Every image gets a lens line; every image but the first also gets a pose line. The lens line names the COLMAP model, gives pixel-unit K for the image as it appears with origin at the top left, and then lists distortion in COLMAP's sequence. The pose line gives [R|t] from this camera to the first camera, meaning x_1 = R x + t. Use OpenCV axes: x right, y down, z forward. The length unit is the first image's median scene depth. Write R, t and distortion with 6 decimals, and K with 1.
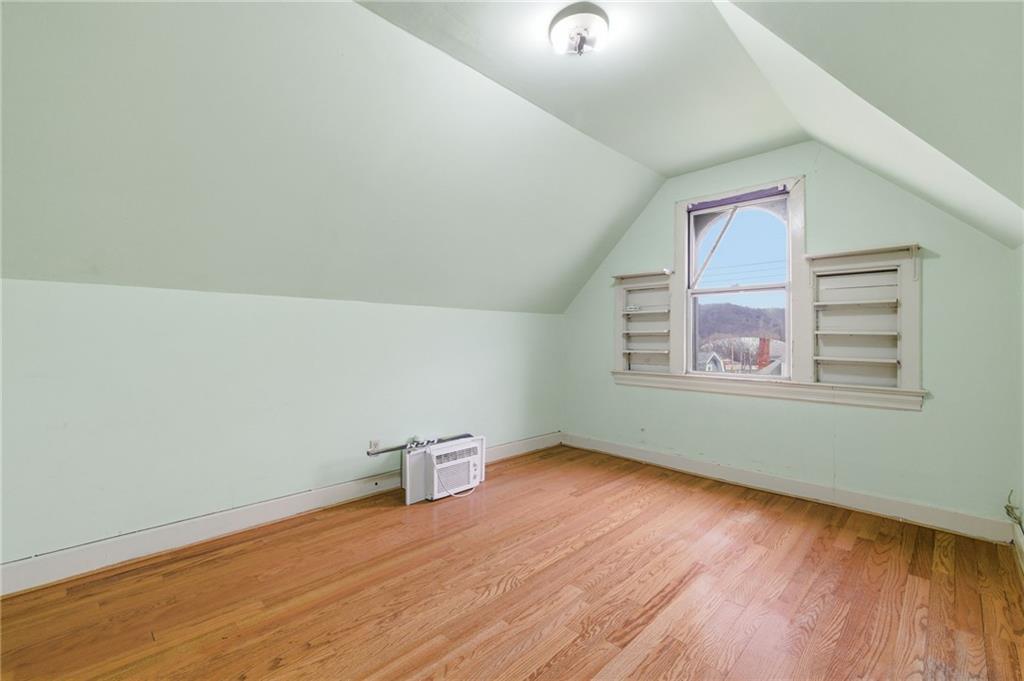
lens RADIAL K [[430.9, 0, 505.6], [0, 430.9, 340.6], [0, 0, 1]] dist [0.000670, 0.000126]
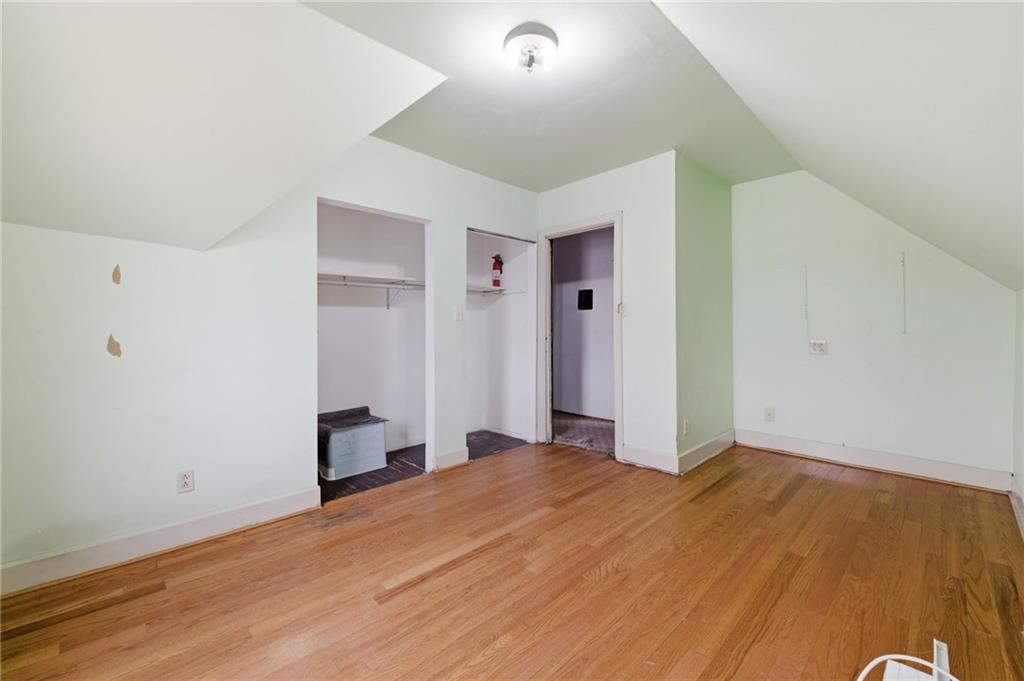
lens RADIAL K [[430.9, 0, 505.6], [0, 430.9, 340.6], [0, 0, 1]] dist [0.000670, 0.000126]
pose [[-0.999981, 0.000005, 0.006095, 0.218157], [0.000213, 0.999416, 0.034162, -0.018386], [-0.006091, 0.034162, -0.999398, 2.001783]]
